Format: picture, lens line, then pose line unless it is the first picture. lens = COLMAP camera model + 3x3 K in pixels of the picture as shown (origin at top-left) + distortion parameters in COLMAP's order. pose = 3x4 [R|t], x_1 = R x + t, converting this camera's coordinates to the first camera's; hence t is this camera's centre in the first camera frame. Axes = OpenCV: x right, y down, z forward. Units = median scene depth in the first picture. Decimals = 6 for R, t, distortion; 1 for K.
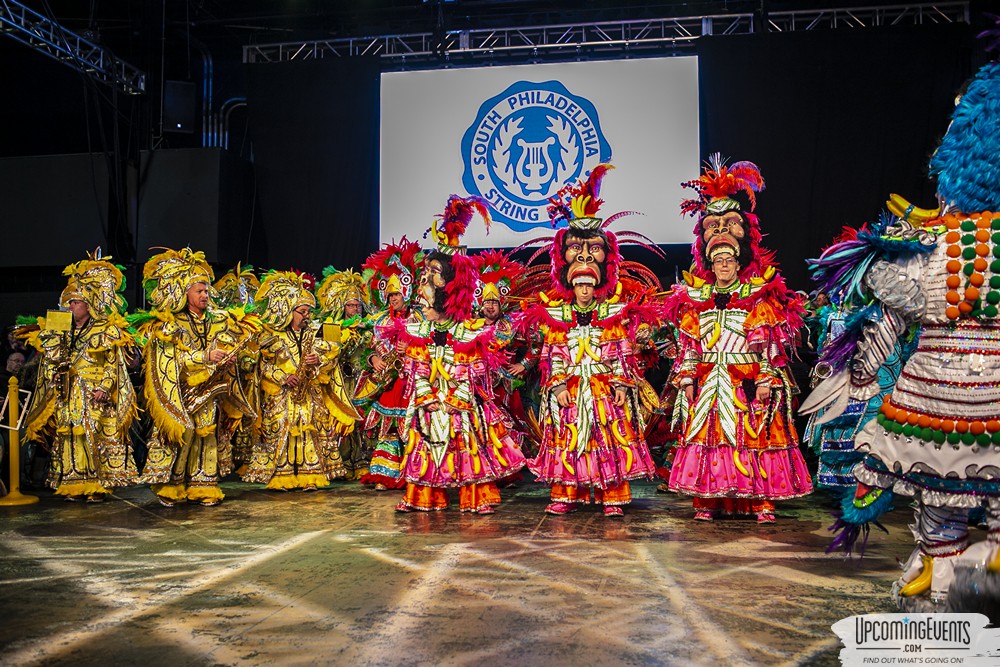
lens RADIAL K [[971.9, 0, 493.5], [0, 971.9, 328.0], [0, 0, 1]] dist [-0.050192, 0.000000]
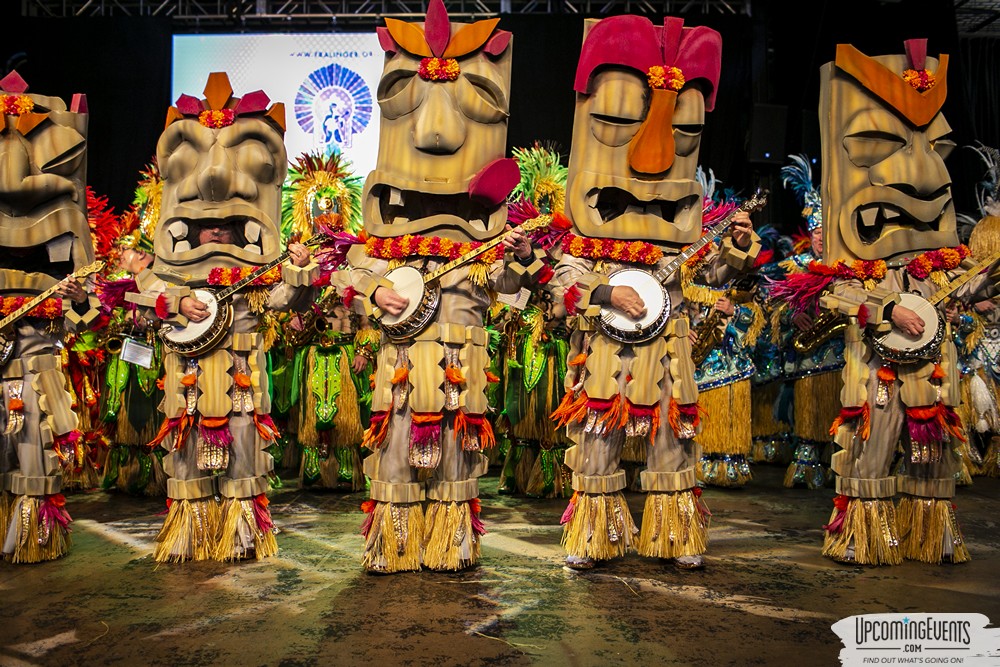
lens RADIAL K [[971.9, 0, 503.7], [0, 971.9, 335.9], [0, 0, 1]] dist [-0.050192, 0.000000]
pose [[0.985640, 0.005114, 0.168782, 0.133797], [-0.011091, 0.999343, 0.034491, -0.004389], [-0.168494, -0.035868, 0.985050, -0.013577]]
